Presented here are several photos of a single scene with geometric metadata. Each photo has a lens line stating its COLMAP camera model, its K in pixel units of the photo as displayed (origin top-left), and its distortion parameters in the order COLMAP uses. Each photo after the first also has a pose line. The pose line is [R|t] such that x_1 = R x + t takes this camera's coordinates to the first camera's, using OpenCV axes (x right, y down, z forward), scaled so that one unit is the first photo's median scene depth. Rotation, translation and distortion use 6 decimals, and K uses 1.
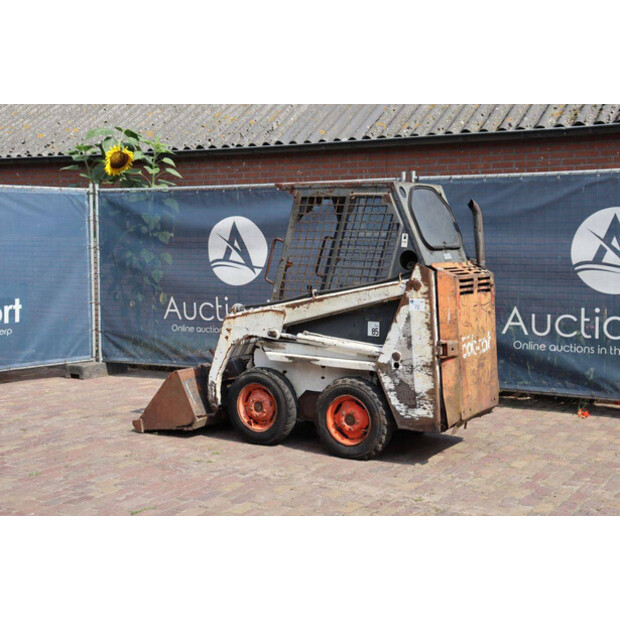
lens RADIAL K [[964.2, 0, 293.5], [0, 964.2, 304.3], [0, 0, 1]] dist [0.097328, 0.000000]
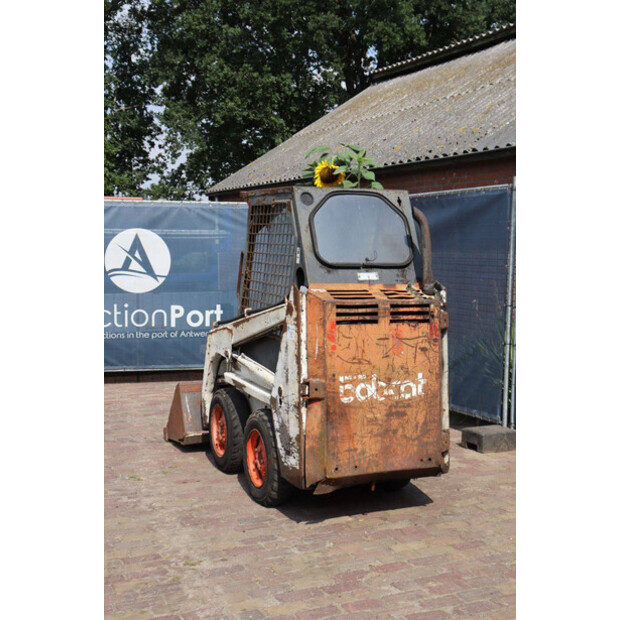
lens RADIAL K [[870.4, 0, 313.0], [0, 870.4, 315.6], [0, 0, 1]] dist [0.077438, 0.000000]
pose [[0.832794, 0.057980, -0.550539, 0.543944], [-0.056498, 0.998209, 0.019663, -0.029281], [0.550693, 0.014729, 0.834578, 0.370911]]
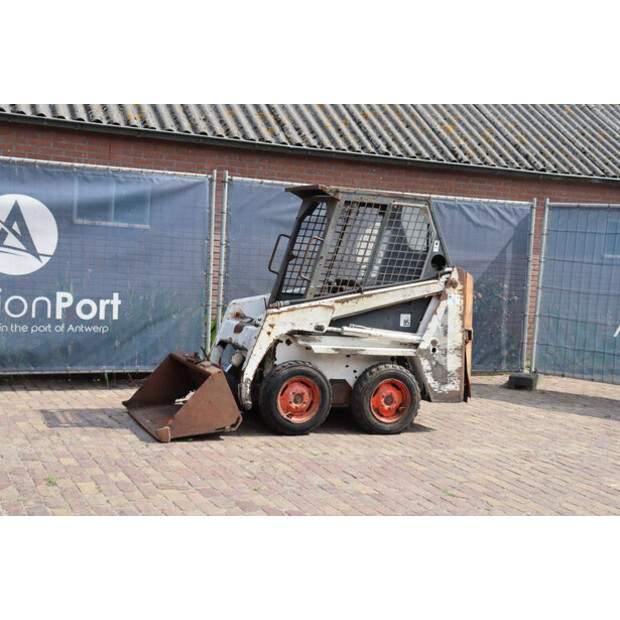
lens RADIAL K [[964.2, 0, 304.2], [0, 964.2, 316.3], [0, 0, 1]] dist [0.097328, 0.000000]
pose [[0.569099, -0.024796, 0.821895, -0.965641], [-0.001738, 0.999507, 0.031358, -0.016255], [-0.822267, -0.019274, 0.568775, 0.444878]]
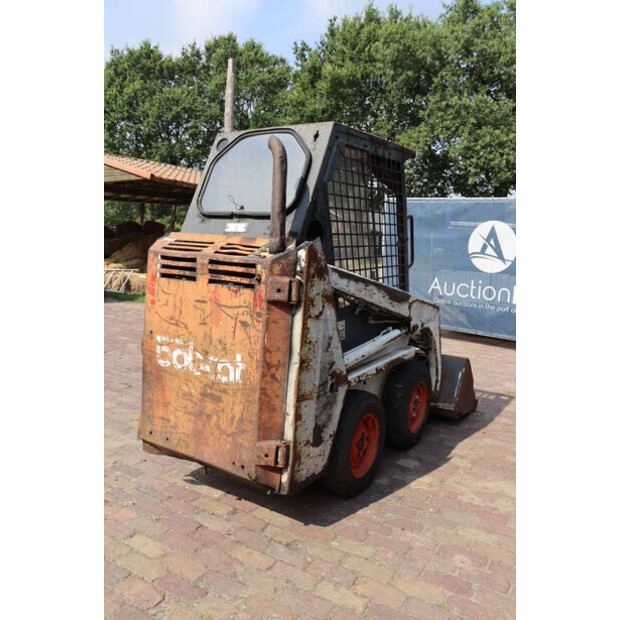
lens RADIAL K [[516.9, 0, 311.4], [0, 516.9, 313.4], [0, 0, 1]] dist [-0.133606, 0.004955]
pose [[-0.012317, 0.150206, -0.988578, 0.538862], [-0.123623, 0.980839, 0.150570, -0.052925], [0.992253, 0.124065, 0.006487, 1.089288]]
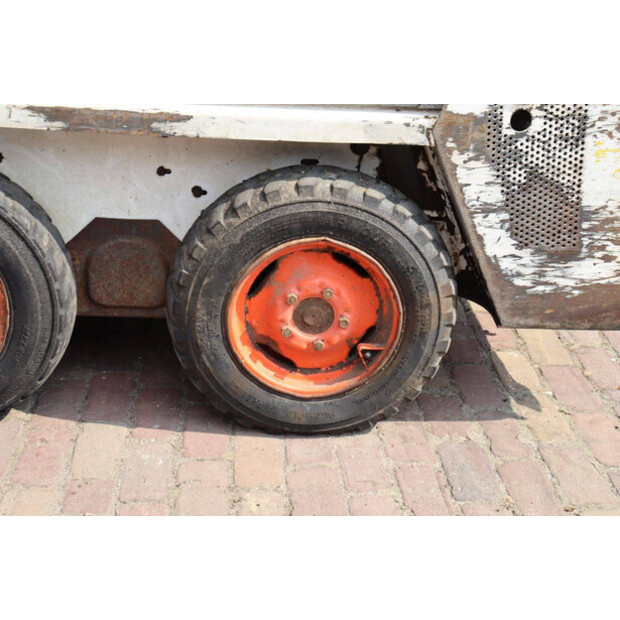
lens RADIAL K [[1027.8, 0, 296.8], [0, 1027.8, 304.3], [0, 0, 1]] dist [0.172458, 0.000000]
pose [[0.818385, -0.205573, 0.536642, -0.115619], [0.010014, 0.938787, 0.344352, 0.009385], [-0.574582, -0.276438, 0.770349, 0.785807]]
